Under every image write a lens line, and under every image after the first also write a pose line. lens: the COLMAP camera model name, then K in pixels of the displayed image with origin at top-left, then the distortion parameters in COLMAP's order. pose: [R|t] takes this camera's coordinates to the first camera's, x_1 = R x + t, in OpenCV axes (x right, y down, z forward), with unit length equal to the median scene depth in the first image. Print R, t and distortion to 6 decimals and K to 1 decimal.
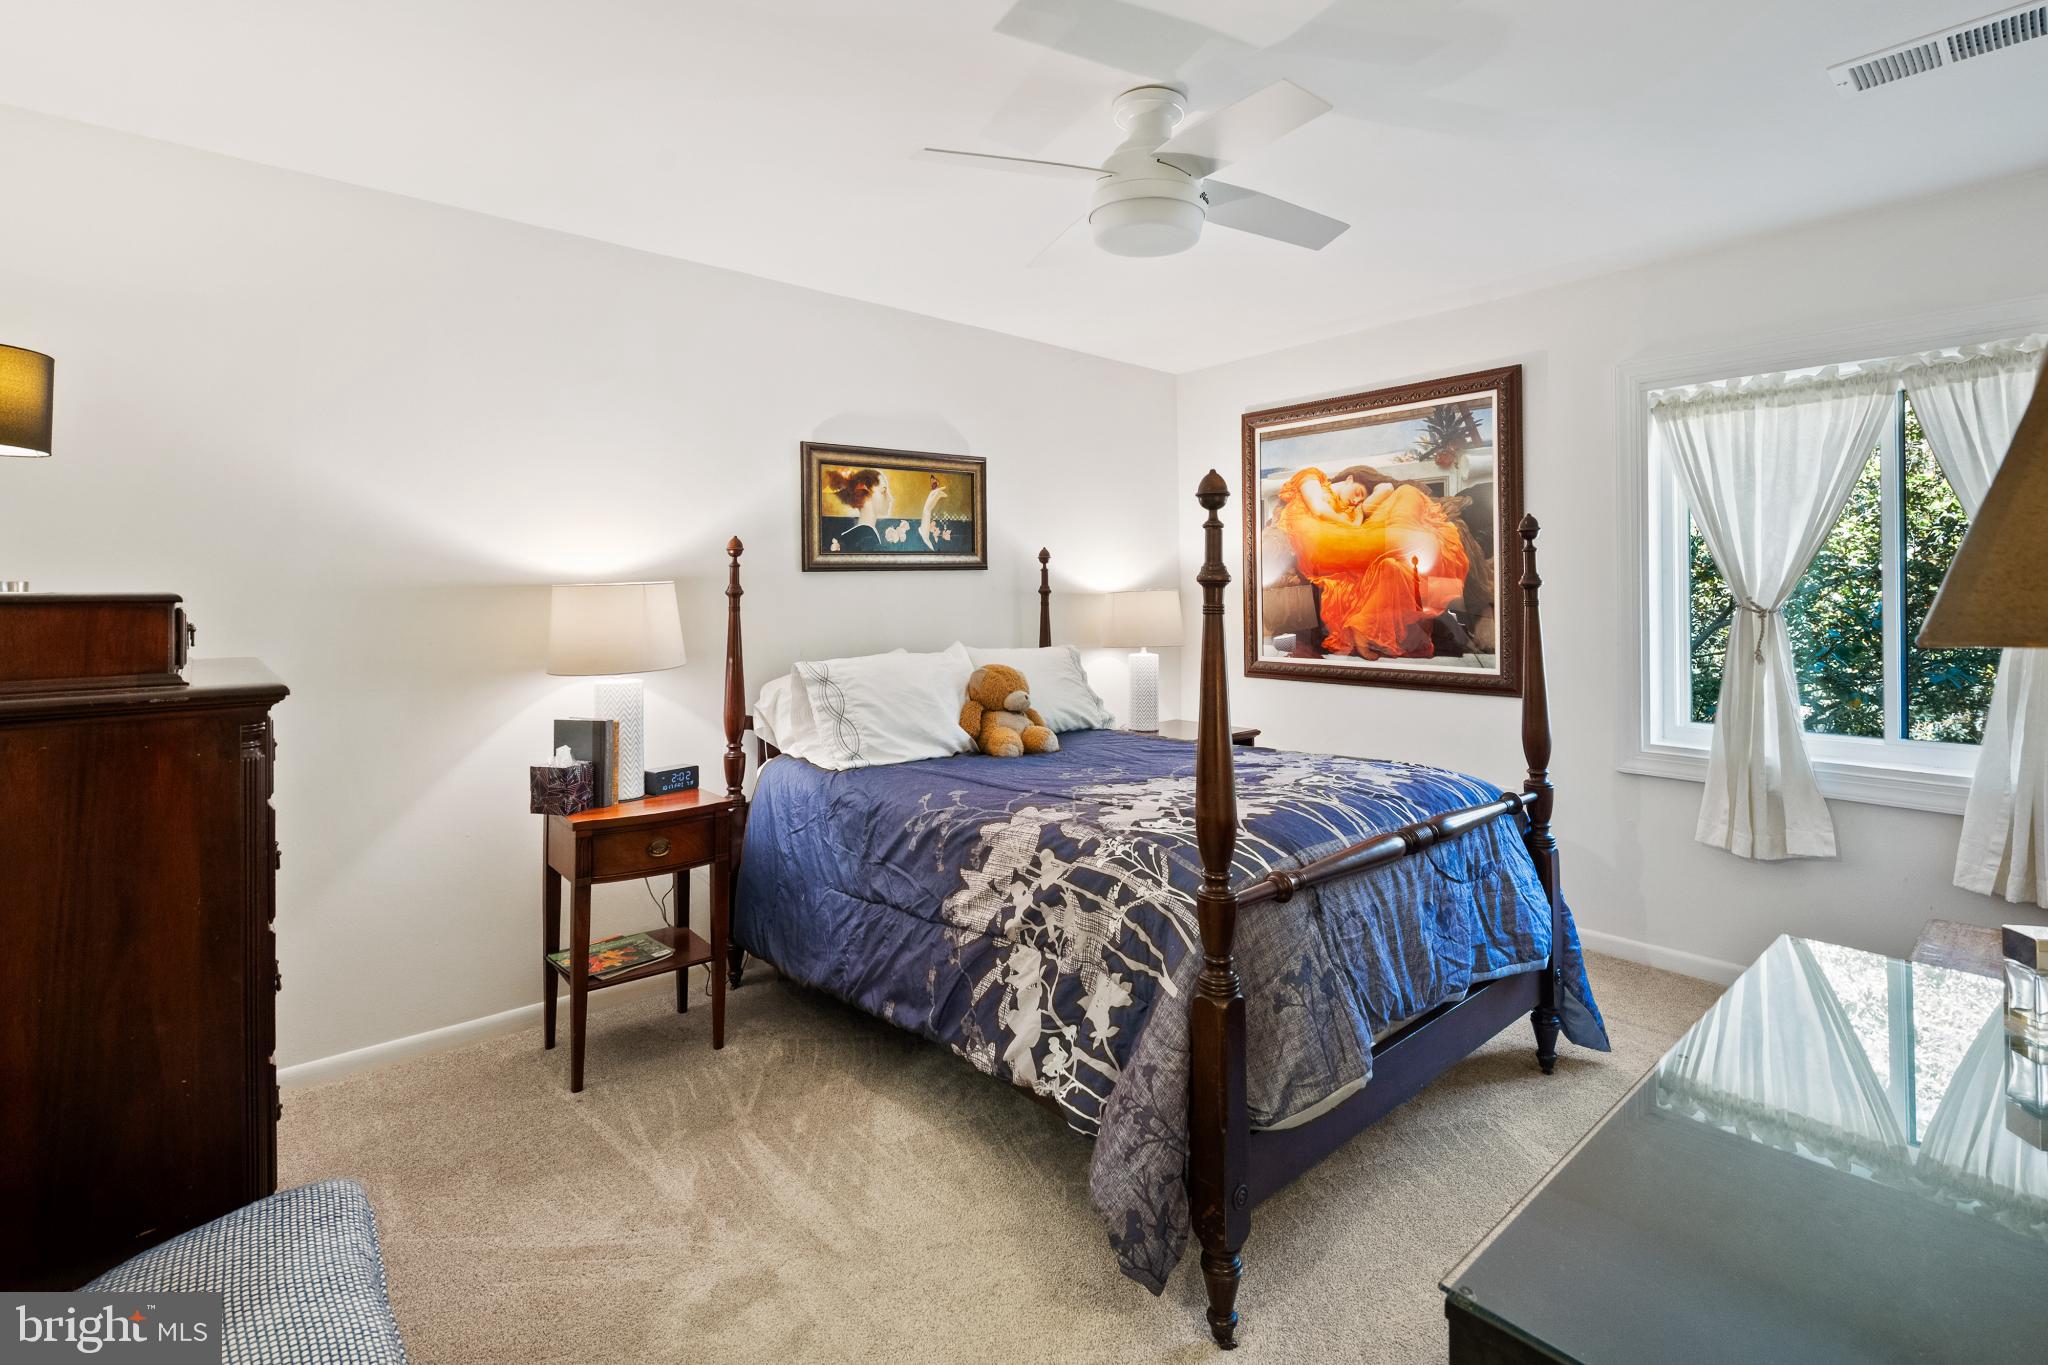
lens RADIAL K [[933.1, 0, 1035.2], [0, 933.1, 591.5], [0, 0, 1]] dist [-0.005760, 0.000142]
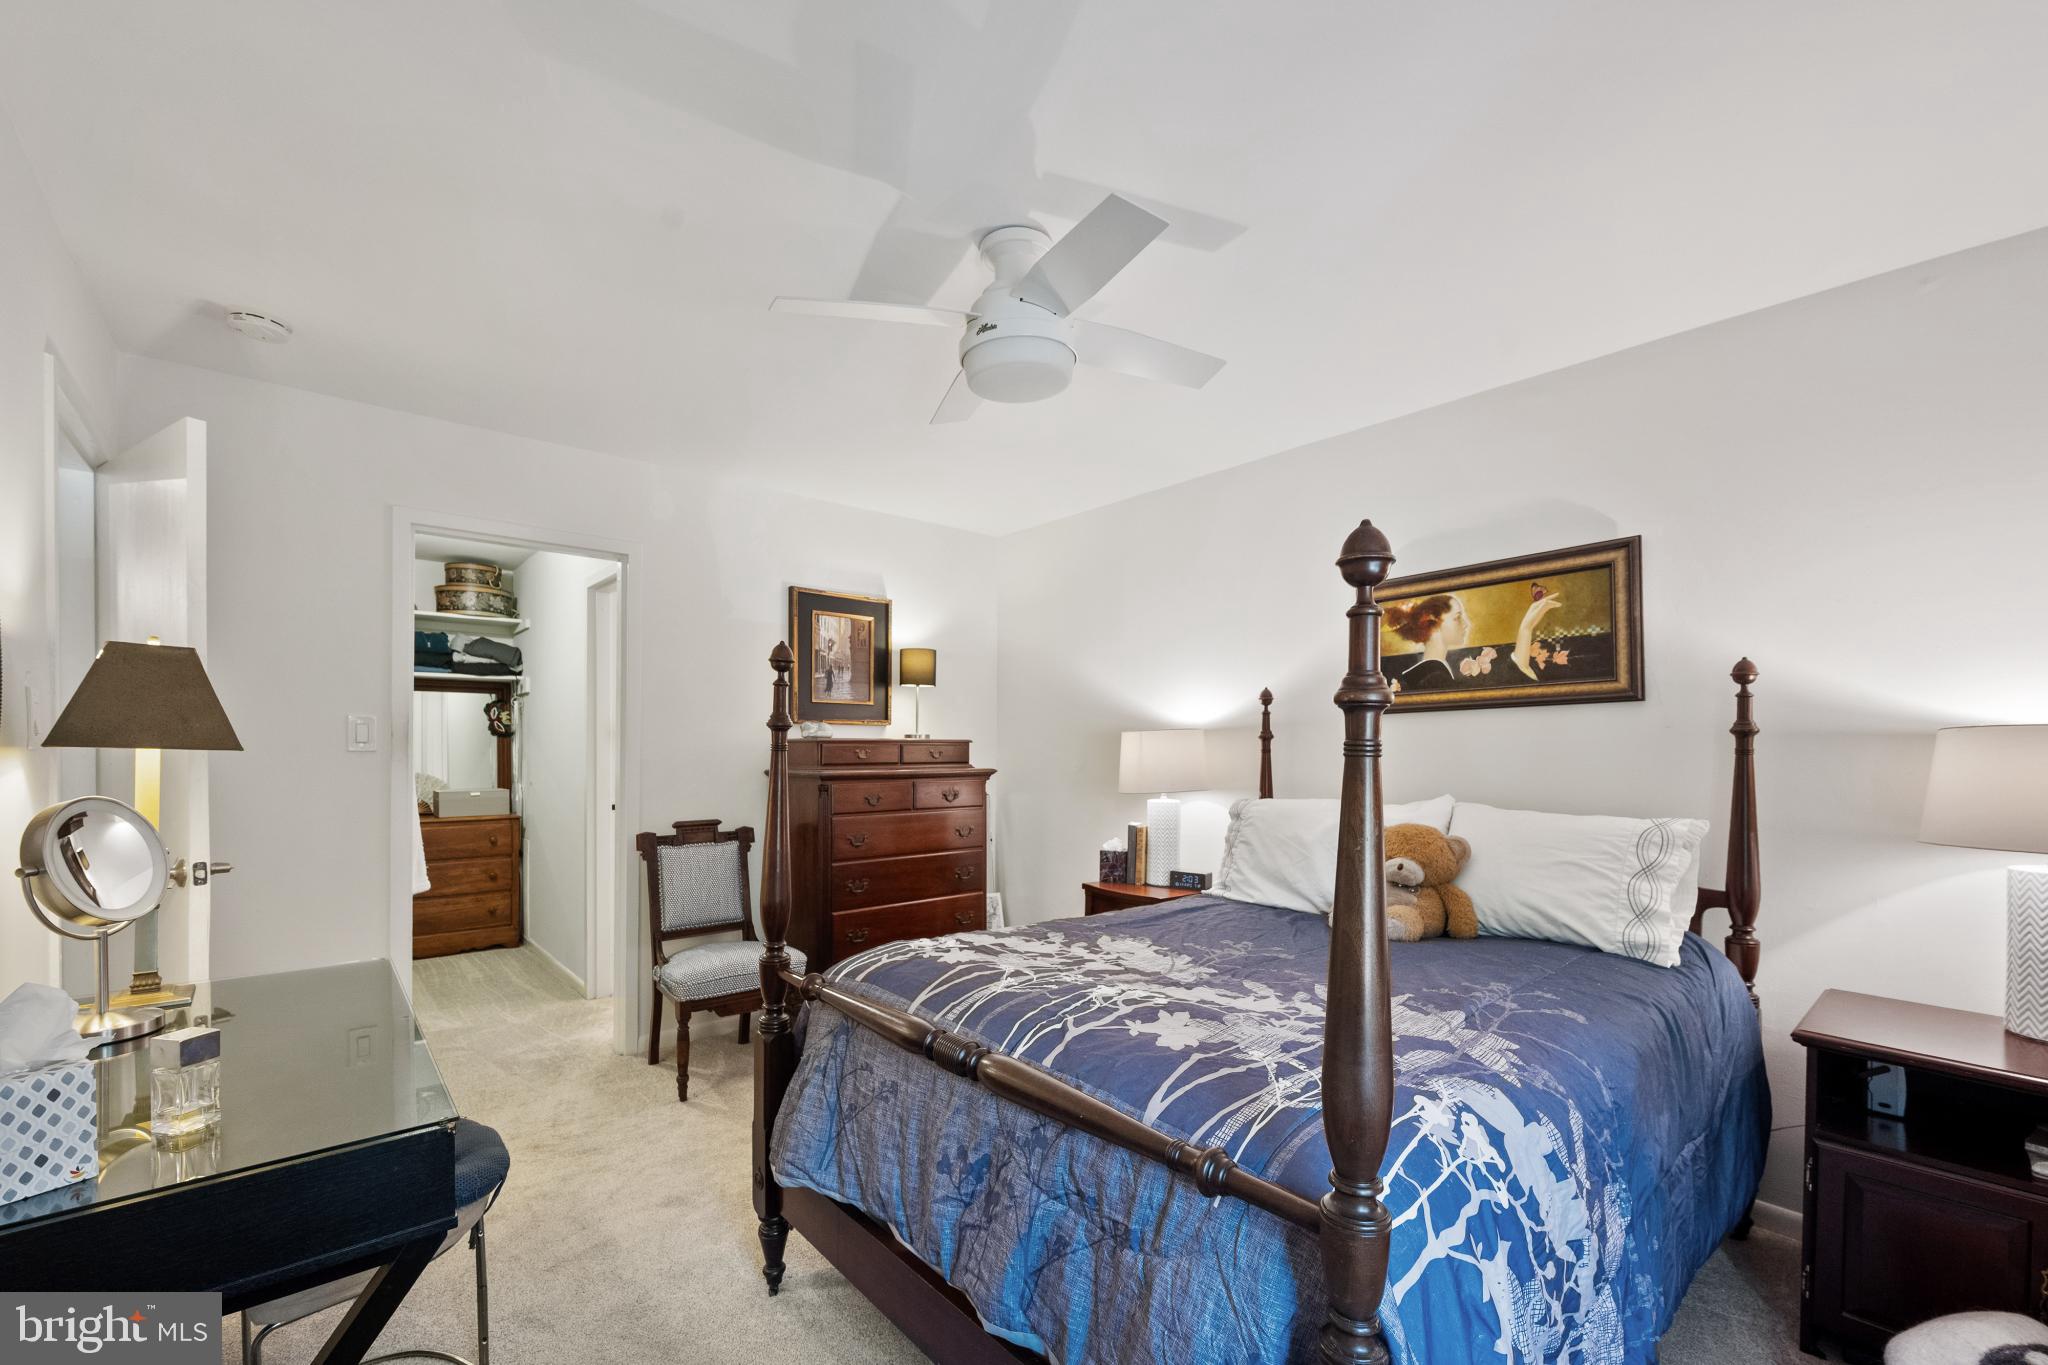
lens RADIAL K [[826.2, 0, 1011.2], [0, 826.2, 744.7], [0, 0, 1]] dist [0.000355, 0.000324]
pose [[-0.023855, 0.005113, -0.999702, 0.568831], [0.006852, 0.999964, 0.004951, 0.002899], [0.999692, -0.006732, -0.023889, 0.569128]]
